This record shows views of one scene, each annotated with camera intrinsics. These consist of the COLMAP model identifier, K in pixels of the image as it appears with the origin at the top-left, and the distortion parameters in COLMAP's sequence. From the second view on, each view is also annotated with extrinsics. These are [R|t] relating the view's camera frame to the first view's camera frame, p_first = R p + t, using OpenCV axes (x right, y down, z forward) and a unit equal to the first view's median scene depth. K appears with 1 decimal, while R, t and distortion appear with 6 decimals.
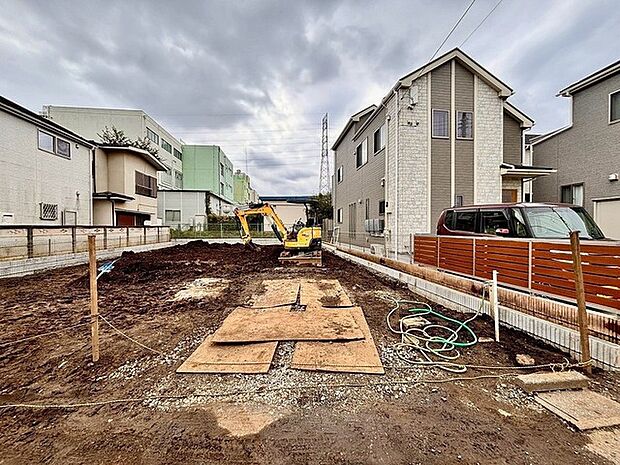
lens RADIAL K [[249.3, 0, 310.0], [0, 249.3, 232.5], [0, 0, 1]] dist [-0.001301, 0.000609]
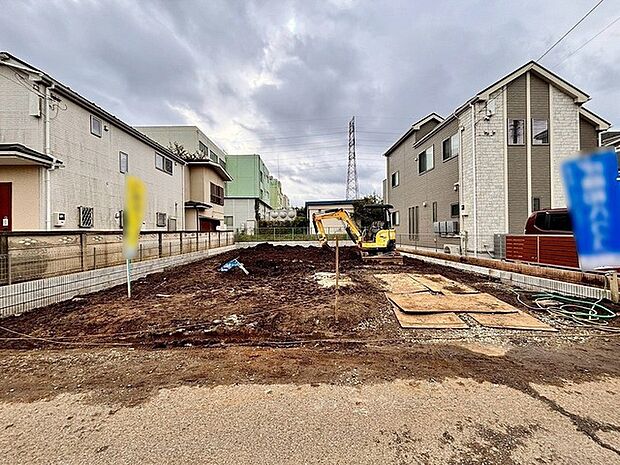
lens RADIAL K [[249.3, 0, 310.0], [0, 249.3, 232.5], [0, 0, 1]] dist [-0.001301, 0.000609]
pose [[0.995308, -0.011945, -0.096017, -0.208620], [0.010671, 0.999848, -0.013769, 0.003032], [0.096167, 0.012680, 0.995284, -0.118636]]
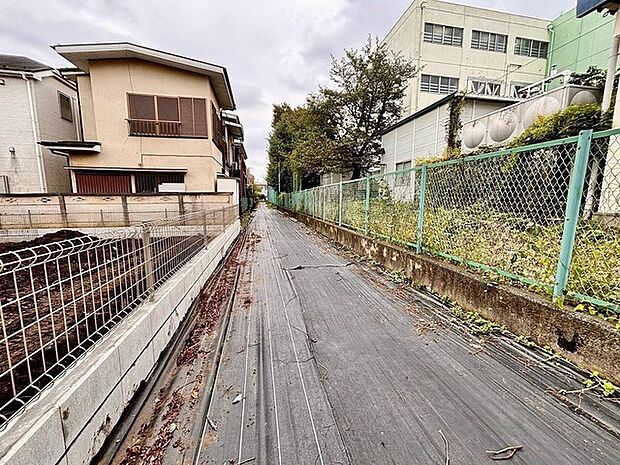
lens RADIAL K [[250.3, 0, 310.0], [0, 250.3, 232.5], [0, 0, 1]] dist [-0.001474, -0.000332]
pose [[0.091457, 0.139085, -0.986048, -0.094066], [-0.014832, 0.990278, 0.138306, -0.031501], [0.995699, 0.001976, 0.092630, 1.959772]]
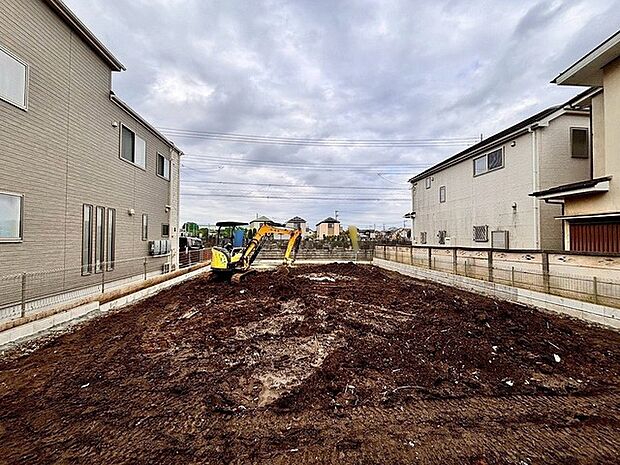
lens RADIAL K [[249.3, 0, 310.0], [0, 249.3, 232.5], [0, 0, 1]] dist [-0.001301, 0.000609]
pose [[-0.999676, -0.002045, 0.025381, -0.360594], [-0.002370, 0.999915, -0.012792, -0.068813], [-0.025353, -0.012848, -0.999596, 1.911621]]
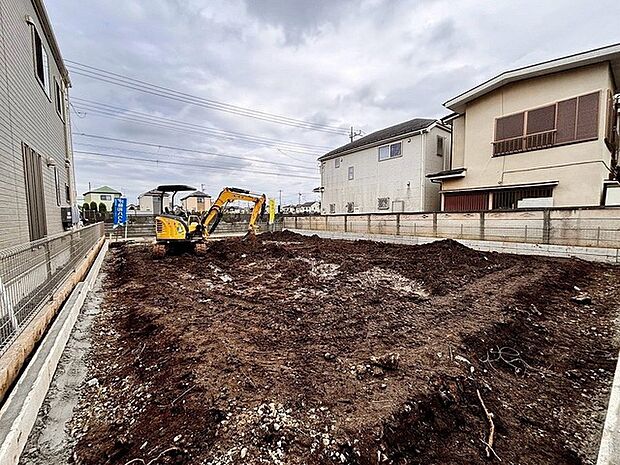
lens RADIAL K [[250.3, 0, 310.0], [0, 250.3, 232.5], [0, 0, 1]] dist [-0.001474, -0.000332]
pose [[-0.862942, 0.043640, -0.503414, 0.019480], [0.005235, 0.996982, 0.077452, -0.029461], [0.505275, 0.064201, -0.860567, 1.896498]]
